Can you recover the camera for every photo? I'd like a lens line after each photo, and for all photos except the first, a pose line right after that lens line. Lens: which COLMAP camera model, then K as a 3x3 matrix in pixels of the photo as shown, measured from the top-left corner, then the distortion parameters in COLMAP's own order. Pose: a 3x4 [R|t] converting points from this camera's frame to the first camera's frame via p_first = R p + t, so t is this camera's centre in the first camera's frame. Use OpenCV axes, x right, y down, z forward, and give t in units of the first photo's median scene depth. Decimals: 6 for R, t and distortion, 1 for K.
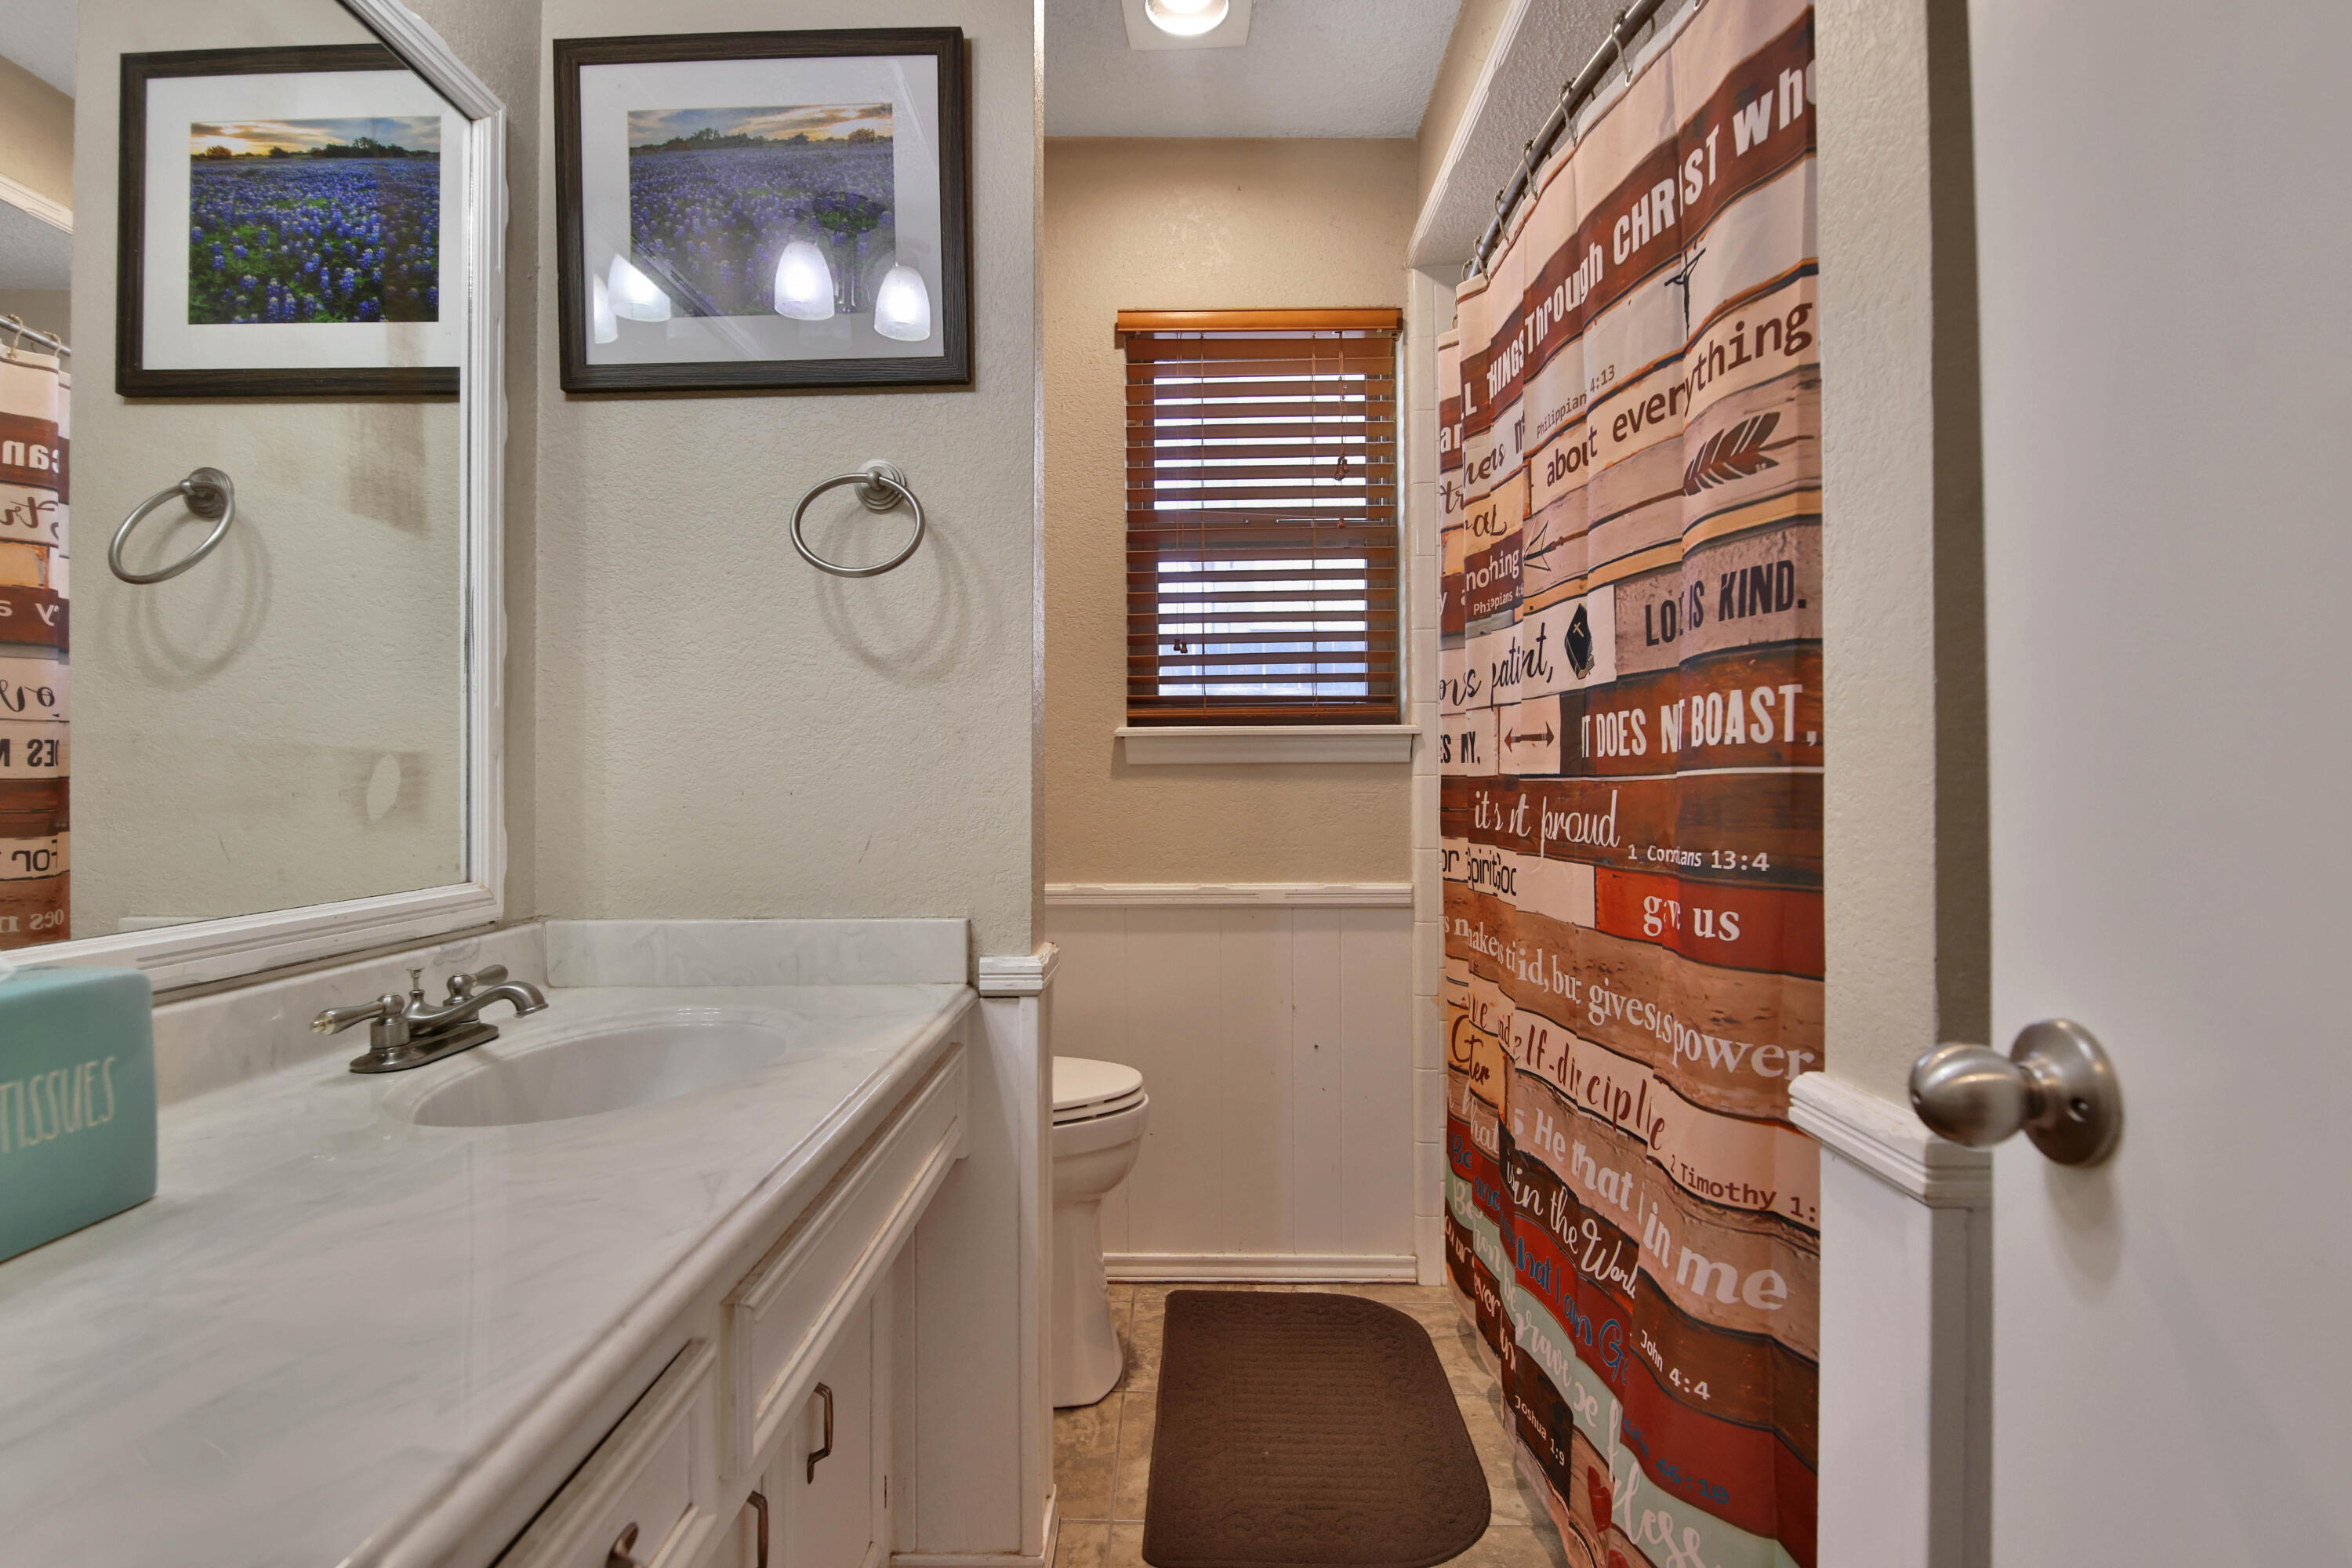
lens RADIAL K [[1116.2, 0, 1176.2], [0, 1116.2, 794.7], [0, 0, 1]] dist [-0.005253, -0.009345]
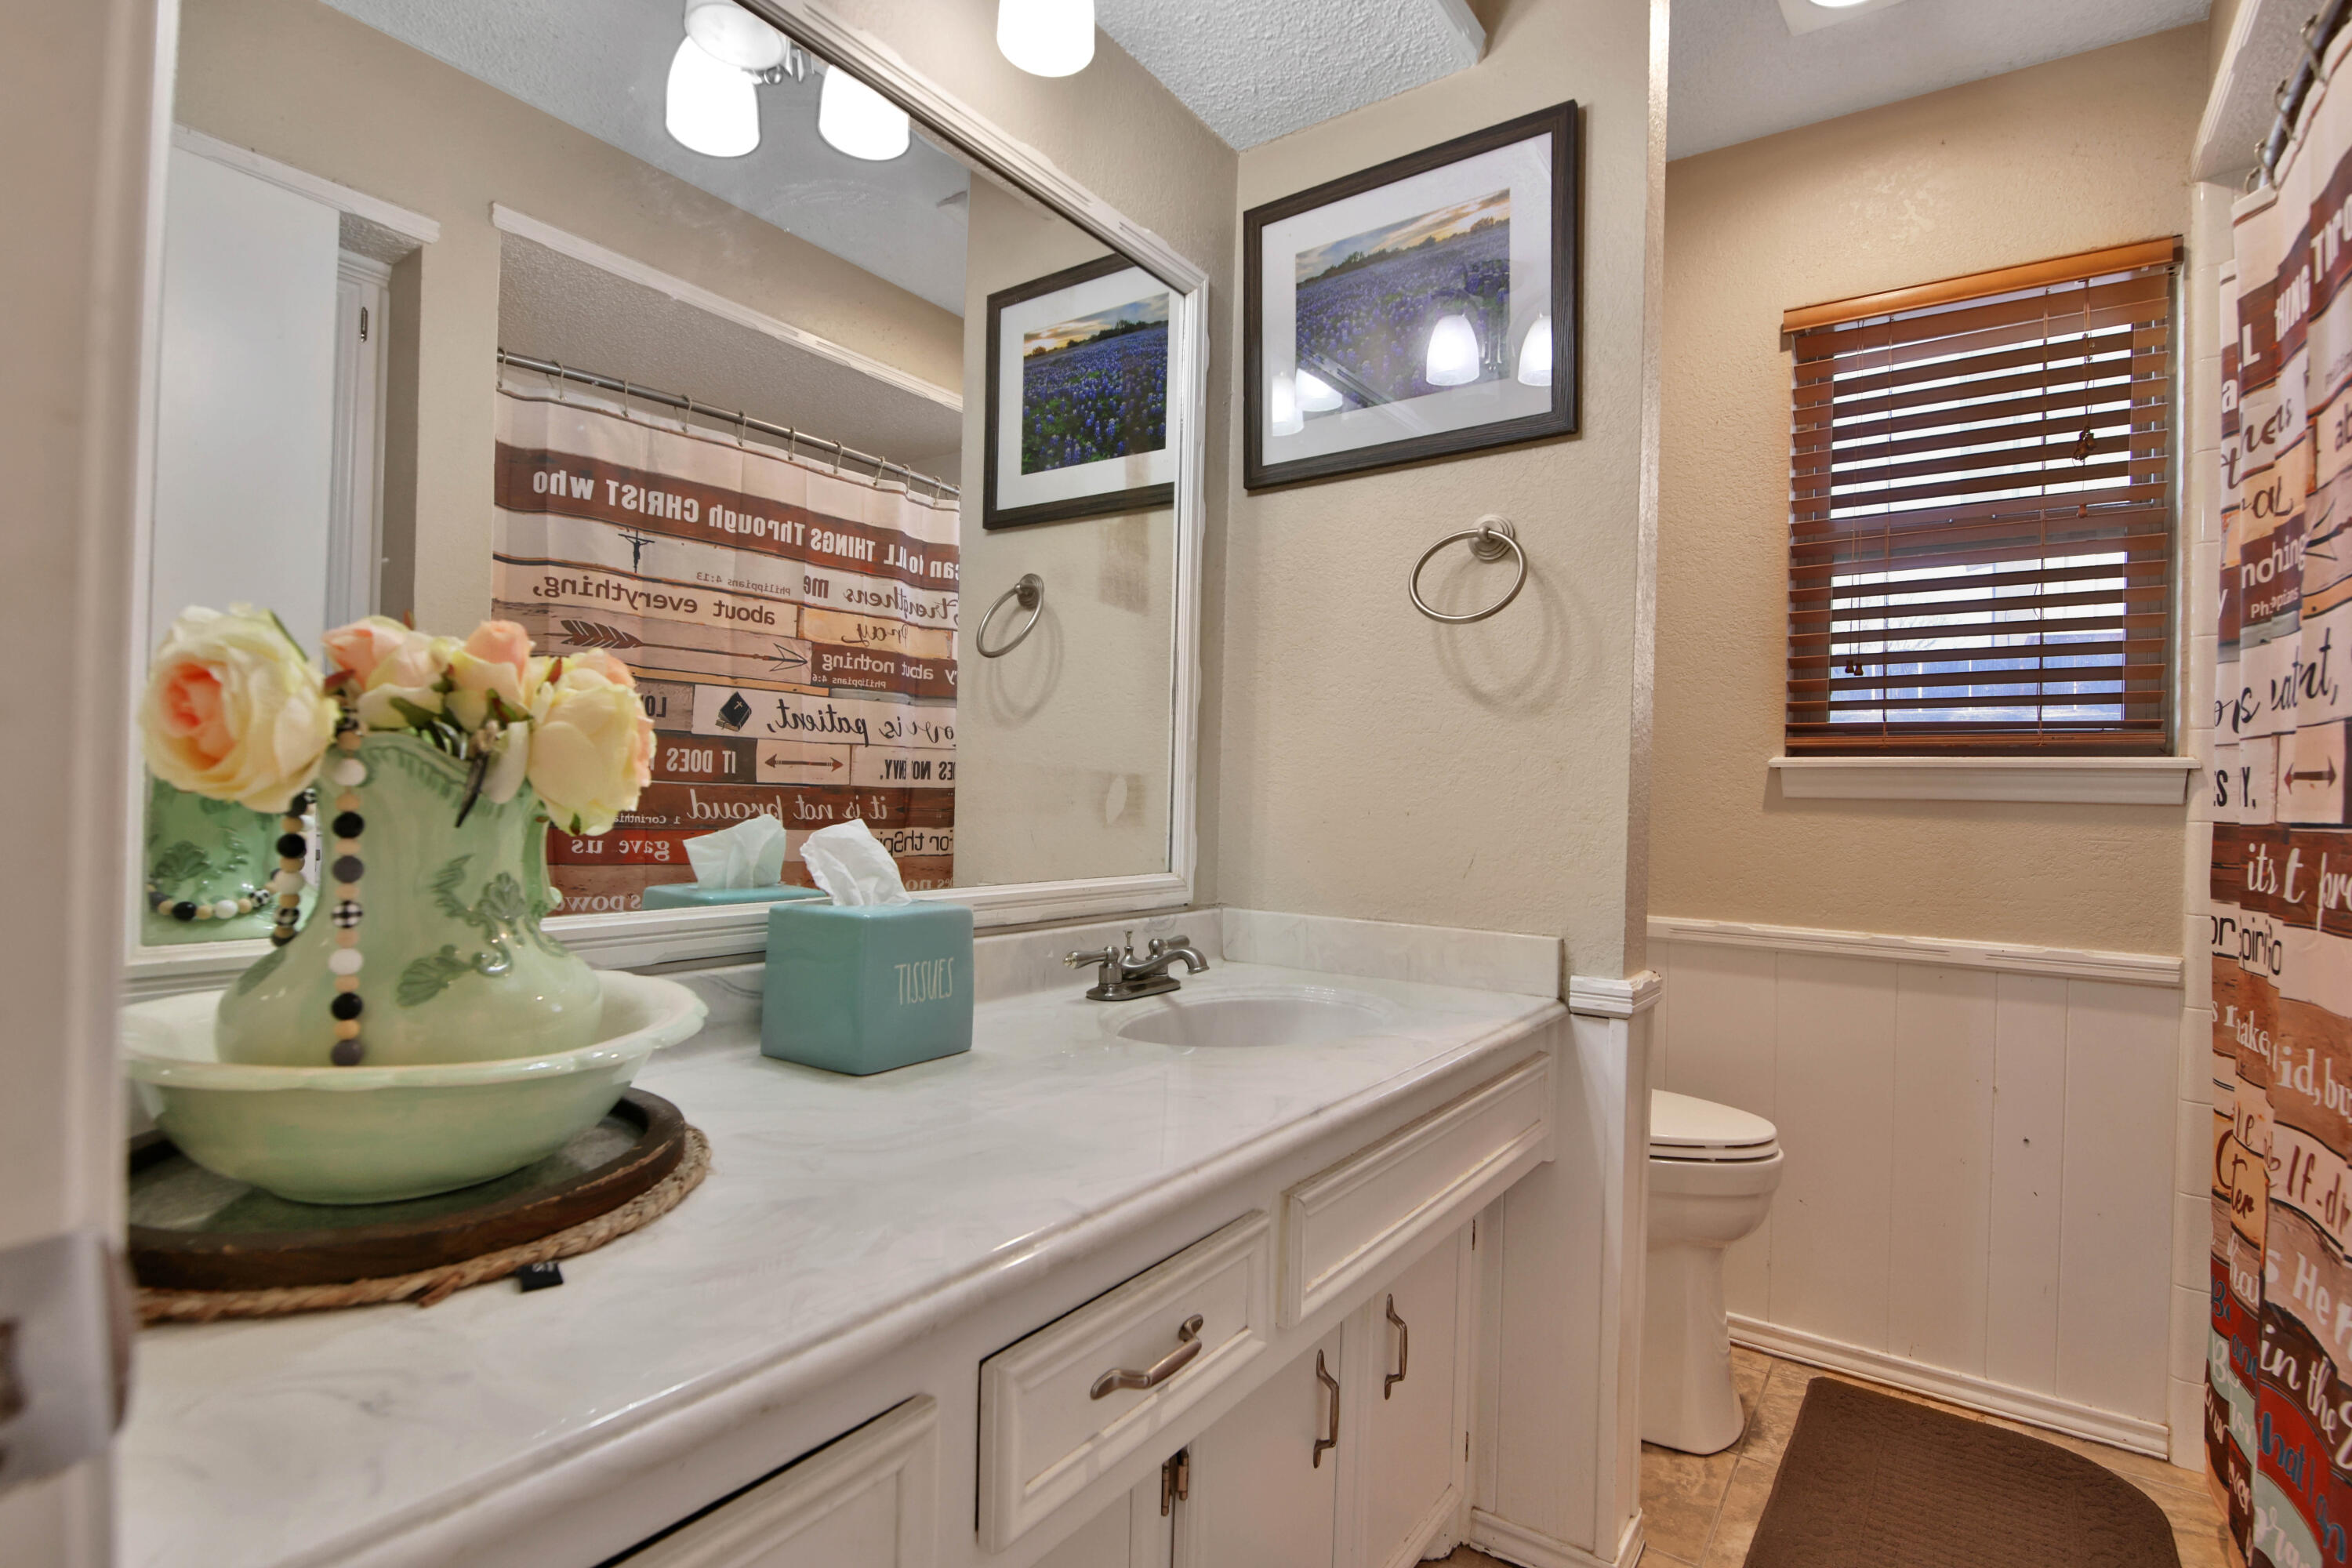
lens RADIAL K [[1109.5, 0, 1168.1], [0, 1109.5, 853.8], [0, 0, 1]] dist [-0.013752, -0.006509]
pose [[0.817834, 0.054336, -0.572883, 0.105078], [-0.037598, 0.998450, 0.041025, 0.001828], [0.574225, -0.012012, 0.818610, -0.075277]]
